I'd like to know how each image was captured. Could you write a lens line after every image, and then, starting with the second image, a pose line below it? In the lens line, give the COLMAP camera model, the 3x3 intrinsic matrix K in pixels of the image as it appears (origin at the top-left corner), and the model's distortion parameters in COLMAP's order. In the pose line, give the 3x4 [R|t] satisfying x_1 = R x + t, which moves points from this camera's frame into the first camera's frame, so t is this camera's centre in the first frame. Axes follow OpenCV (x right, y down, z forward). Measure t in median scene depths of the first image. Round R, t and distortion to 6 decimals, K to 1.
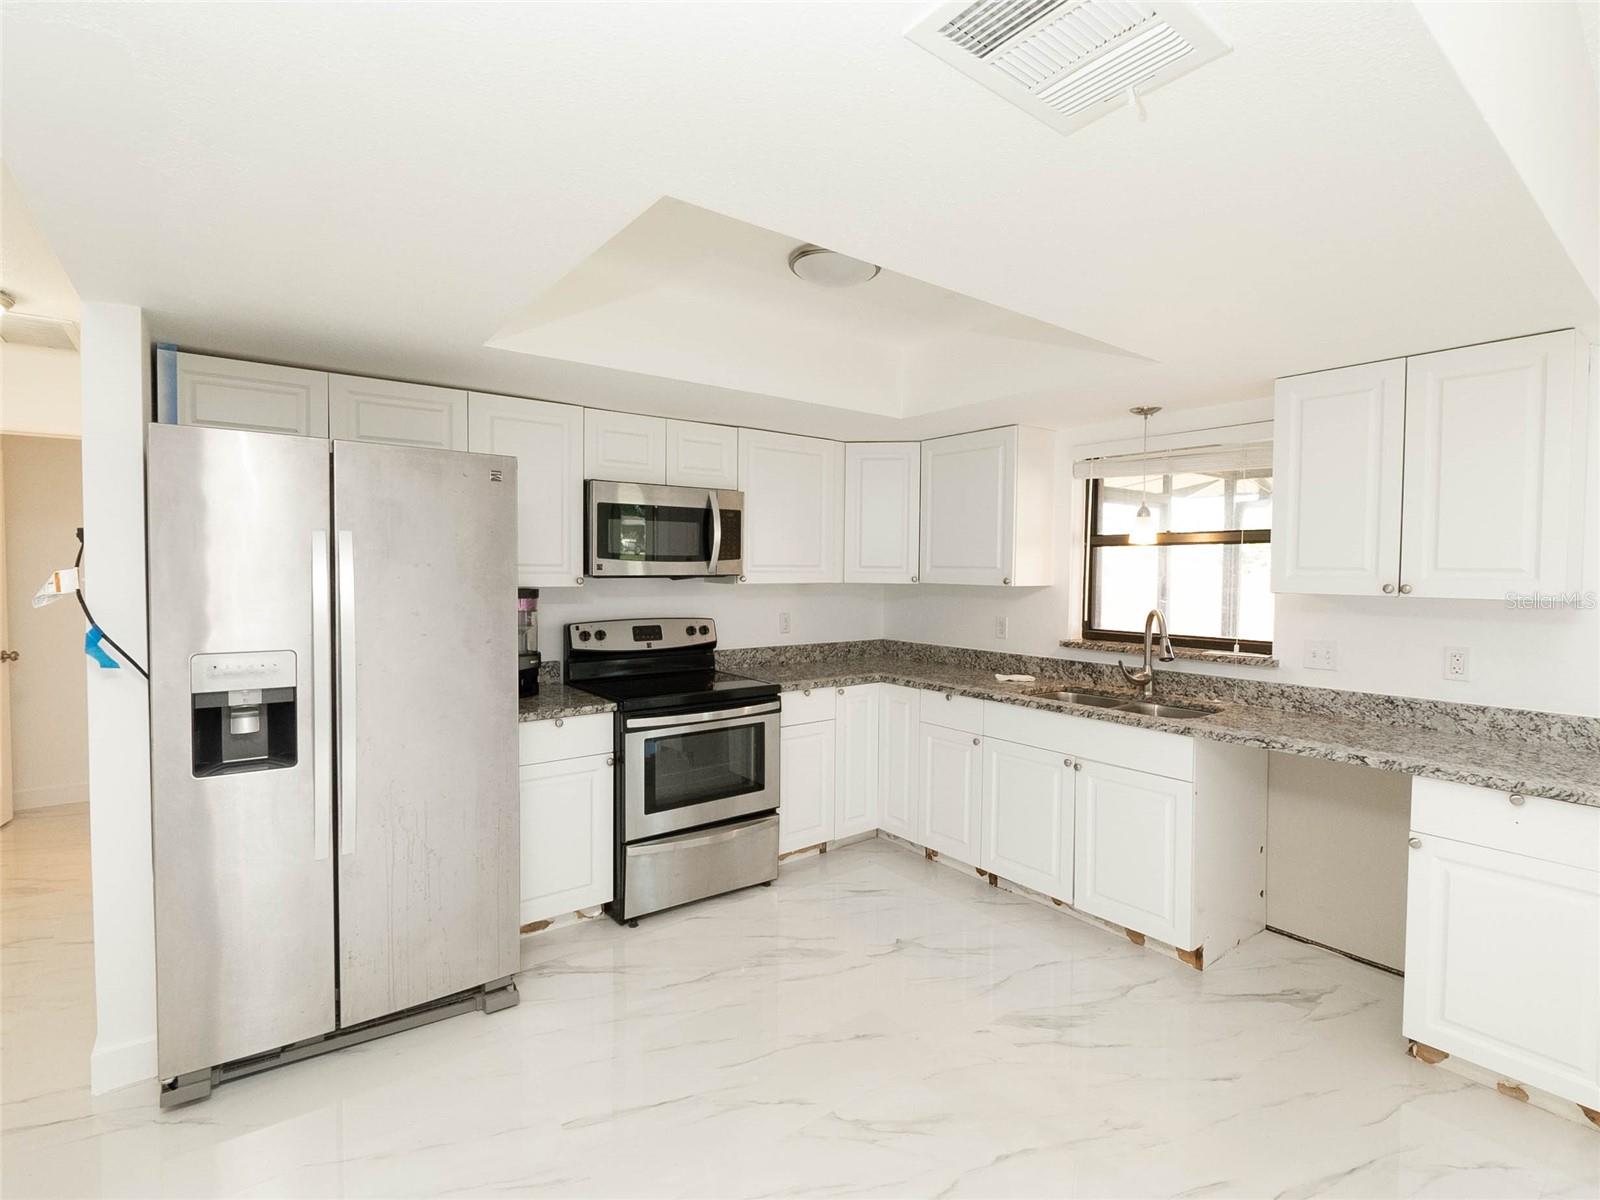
lens RADIAL K [[765.1, 0, 806.2], [0, 765.1, 589.5], [0, 0, 1]] dist [0.002971, -0.001089]
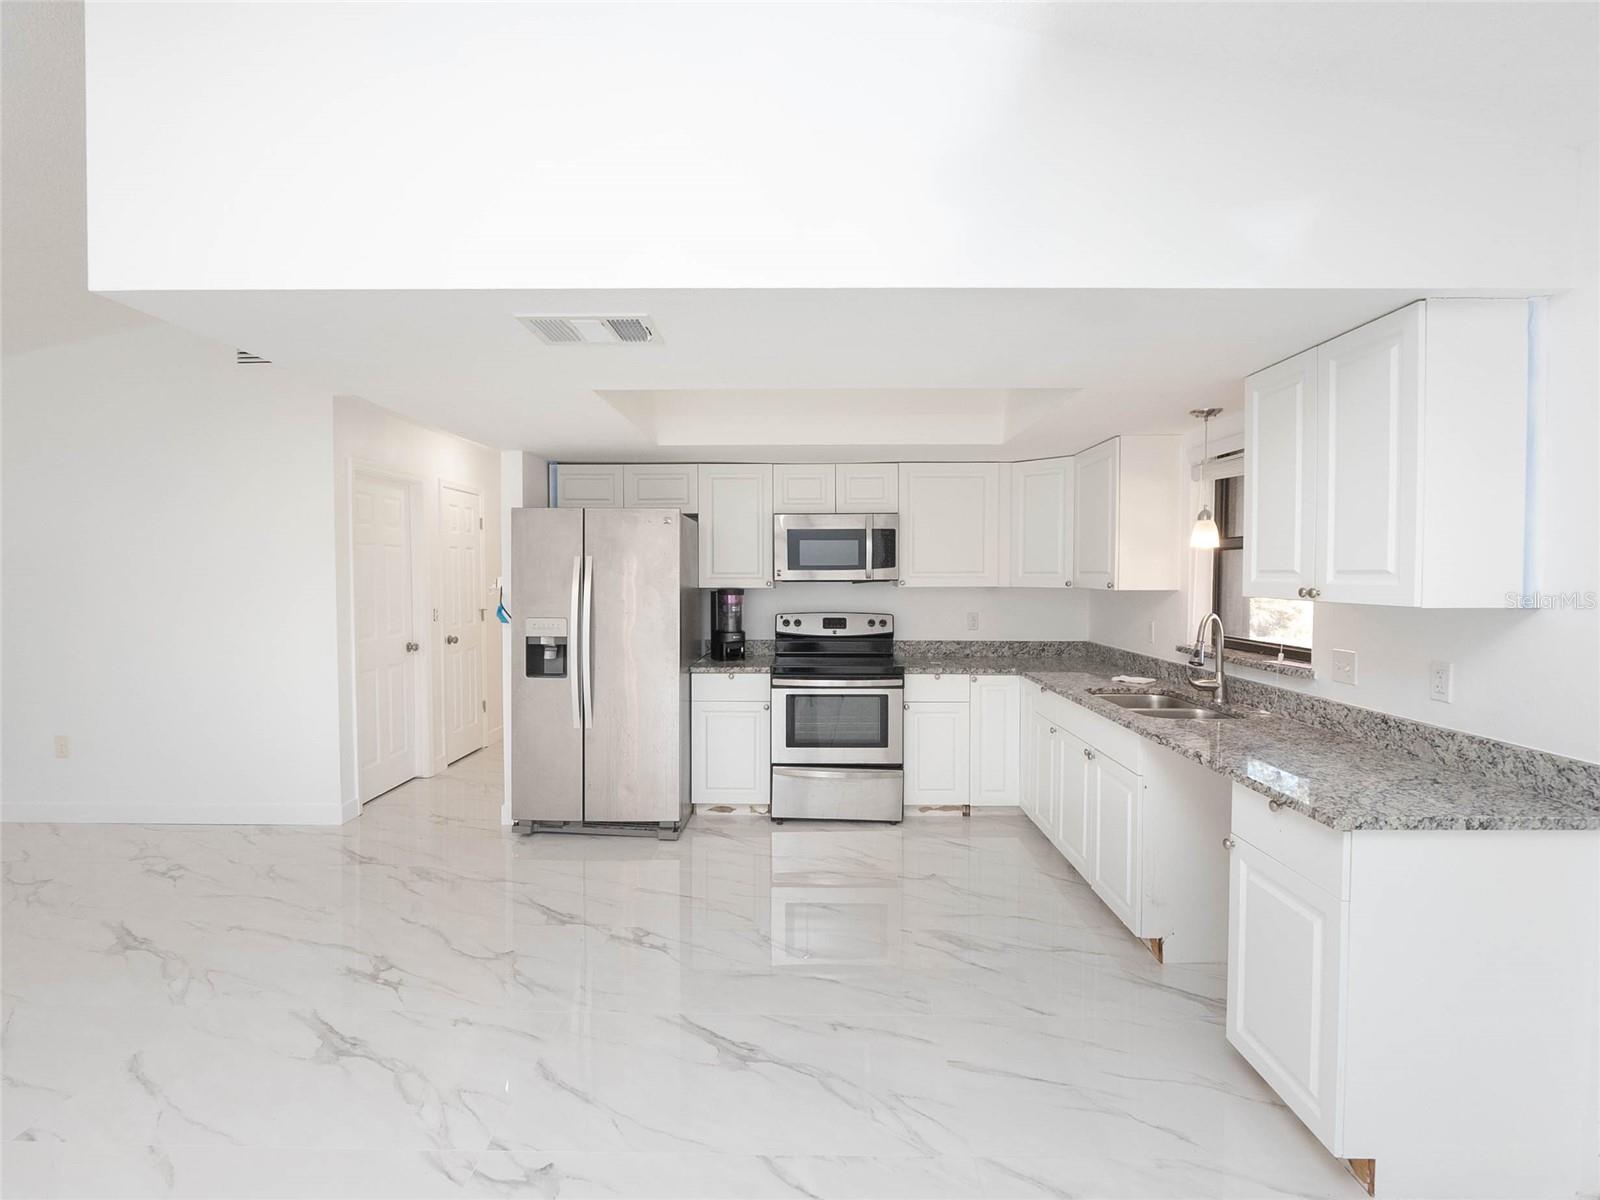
lens RADIAL K [[765.1, 0, 813.3], [0, 765.1, 596.2], [0, 0, 1]] dist [0.002971, -0.001089]
pose [[0.783879, 0.011889, -0.620800, 0.661037], [-0.012188, 0.999919, 0.003761, 0.005855], [0.620795, 0.004618, 0.783960, -0.083392]]
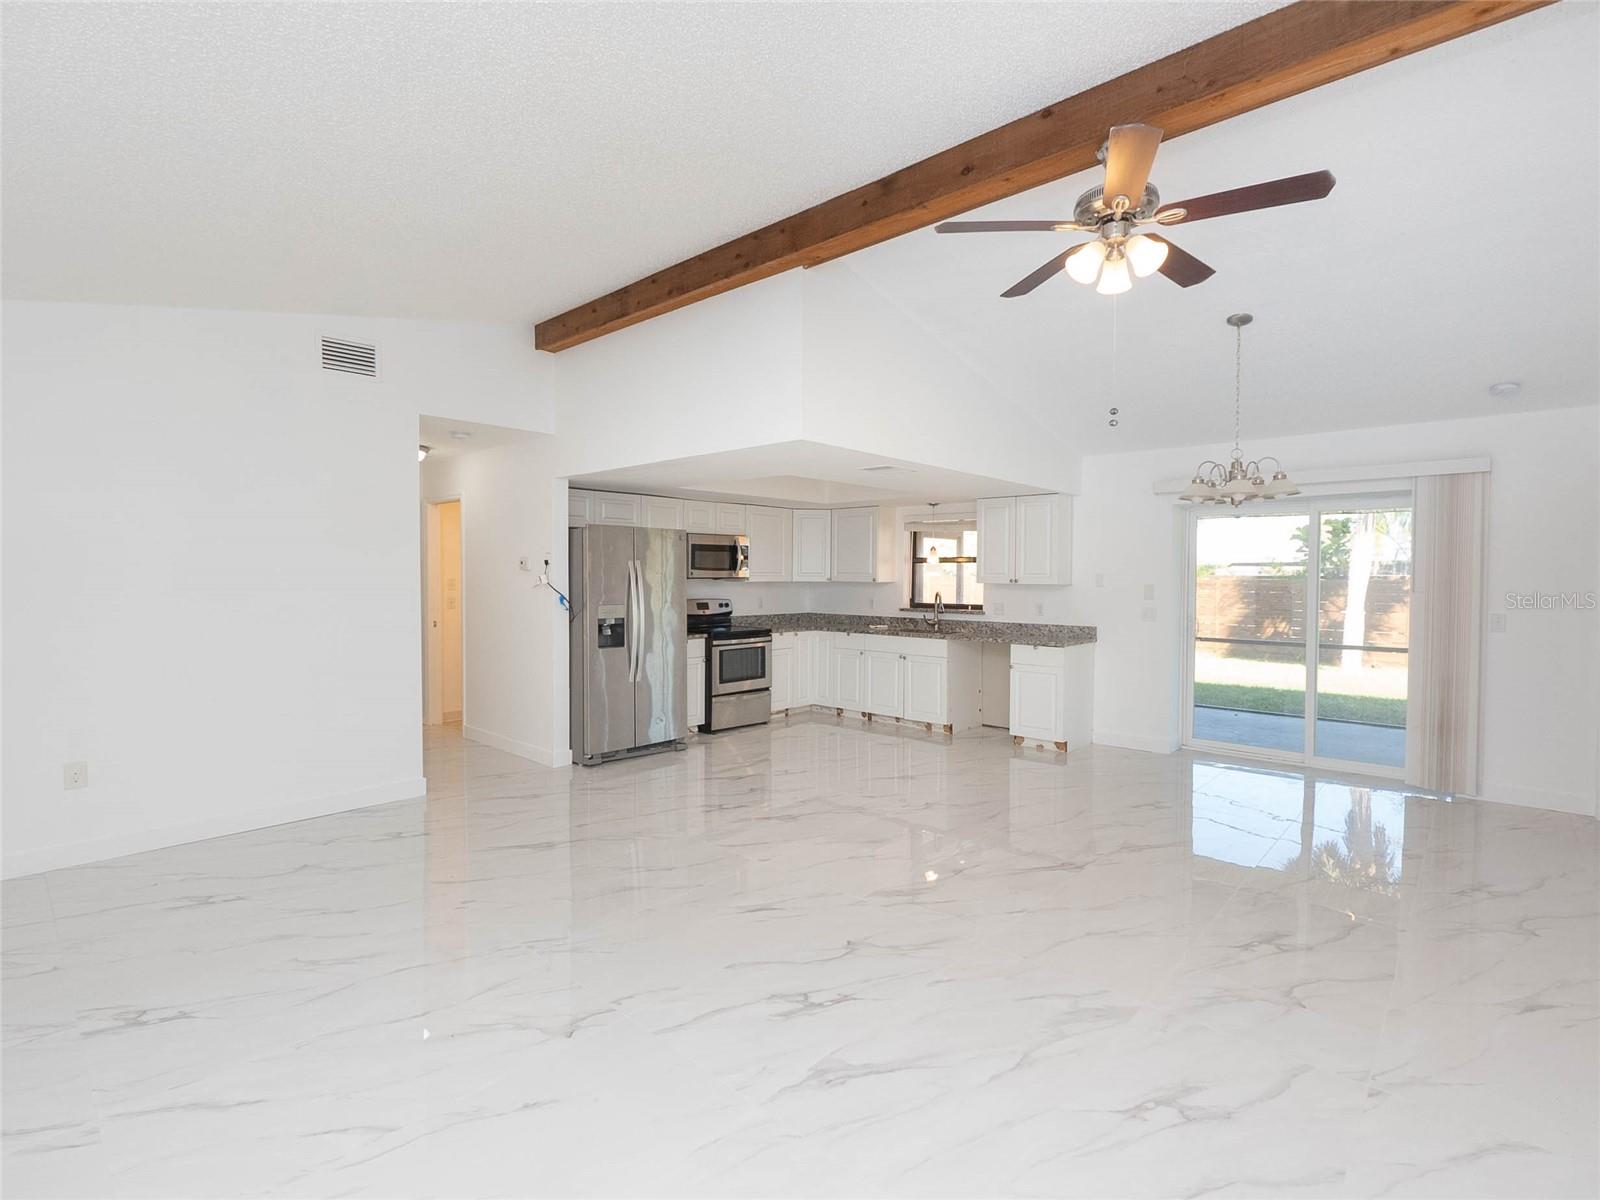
lens RADIAL K [[765.1, 0, 815.7], [0, 765.1, 598.5], [0, 0, 1]] dist [0.002971, -0.001089]
pose [[0.982474, -0.008830, 0.186190, -0.322600], [0.007866, 0.999952, 0.005914, 0.030311], [-0.186233, -0.004346, 0.982496, -1.159324]]
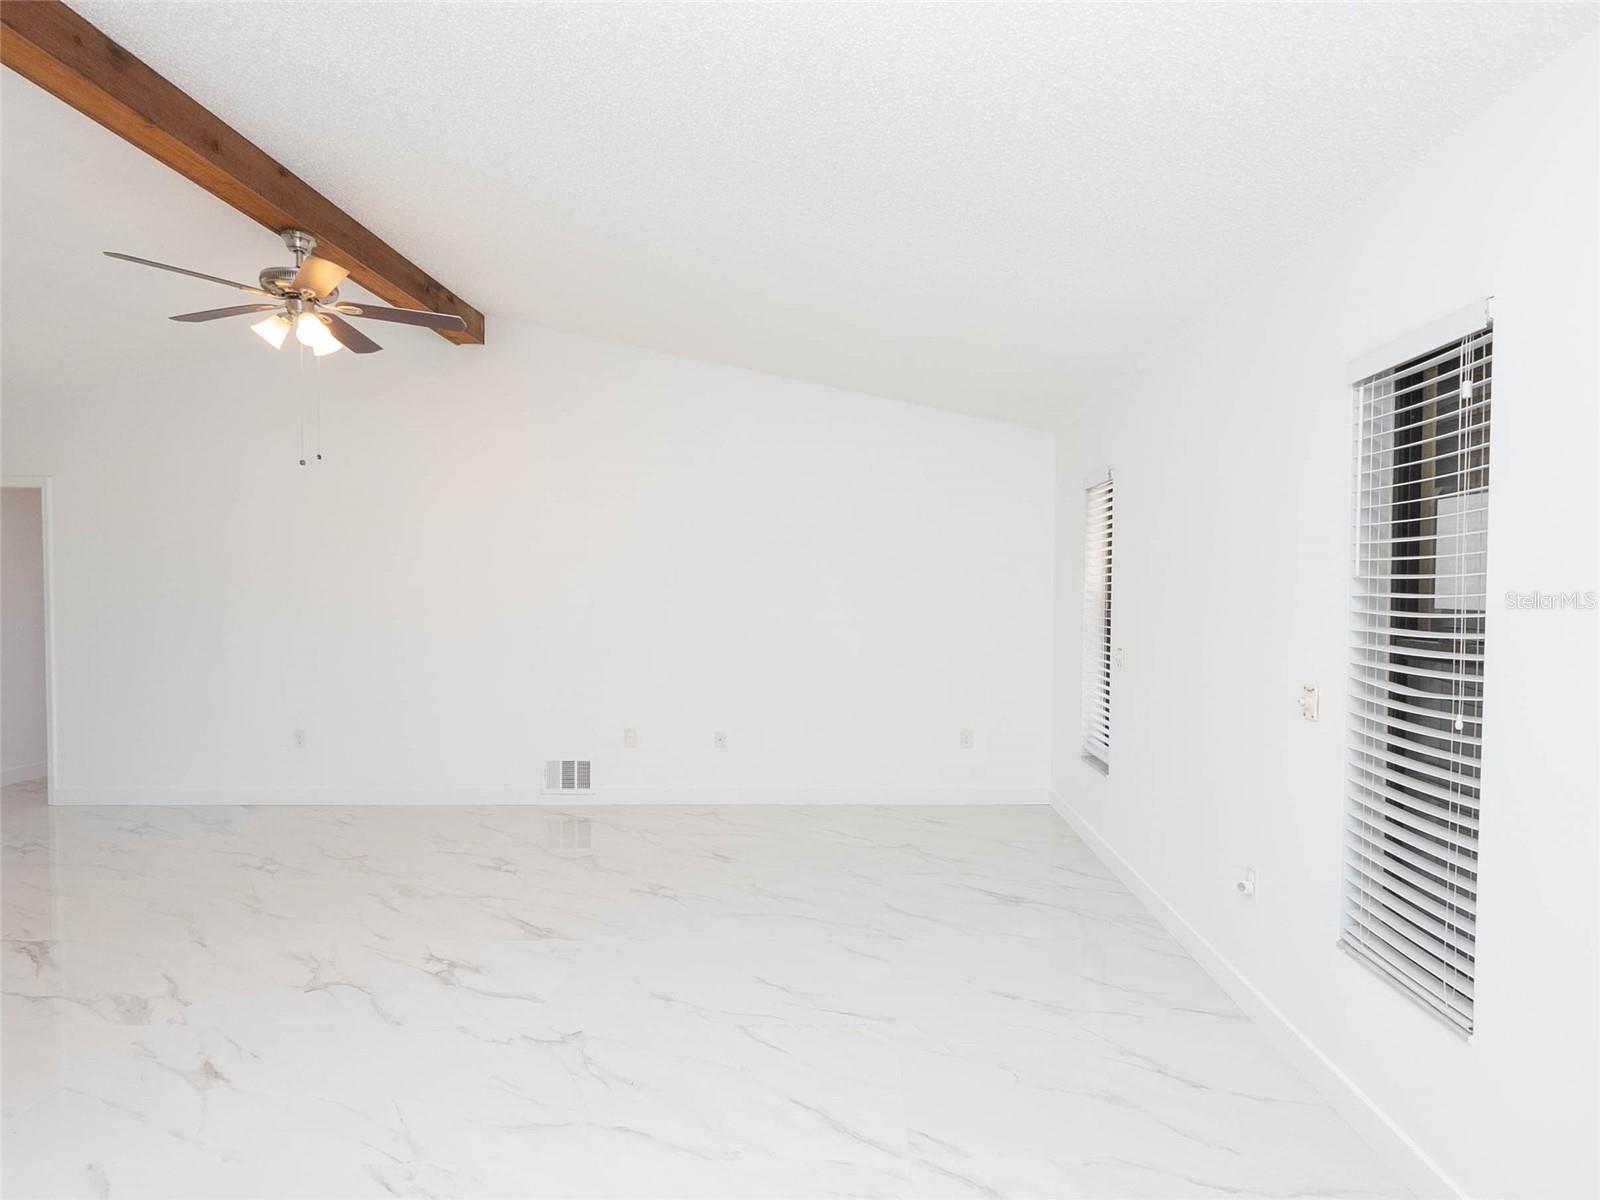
lens RADIAL K [[765.1, 0, 860.6], [0, 765.1, 614.0], [0, 0, 1]] dist [0.002971, -0.001089]
pose [[-0.797043, -0.027776, 0.603284, -1.087942], [0.011958, 0.998020, 0.061749, -0.004722], [-0.603805, 0.056430, -0.795133, 0.014738]]
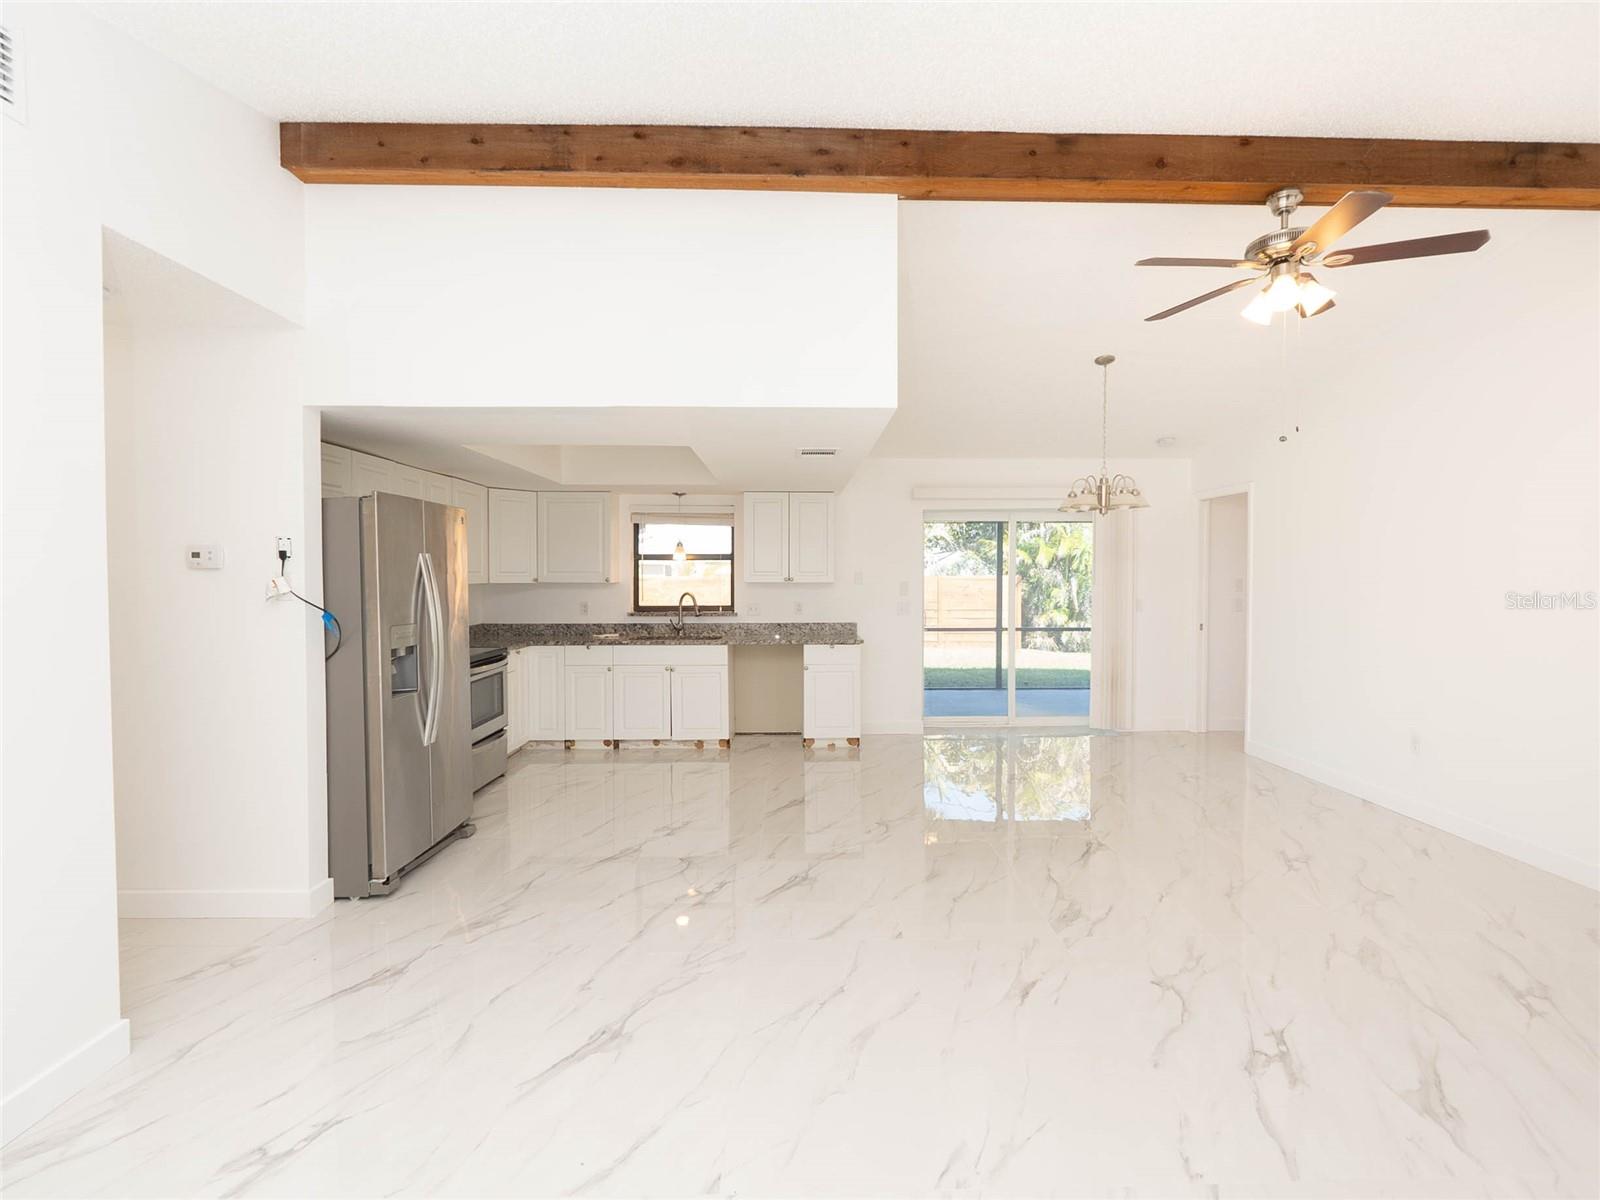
lens RADIAL K [[765.1, 0, 814.4], [0, 765.1, 588.7], [0, 0, 1]] dist [0.002971, -0.001089]
pose [[0.584824, -0.021836, 0.810866, -0.983704], [0.028287, 0.999579, 0.006516, 0.012778], [-0.810667, 0.019126, 0.585195, -0.456545]]
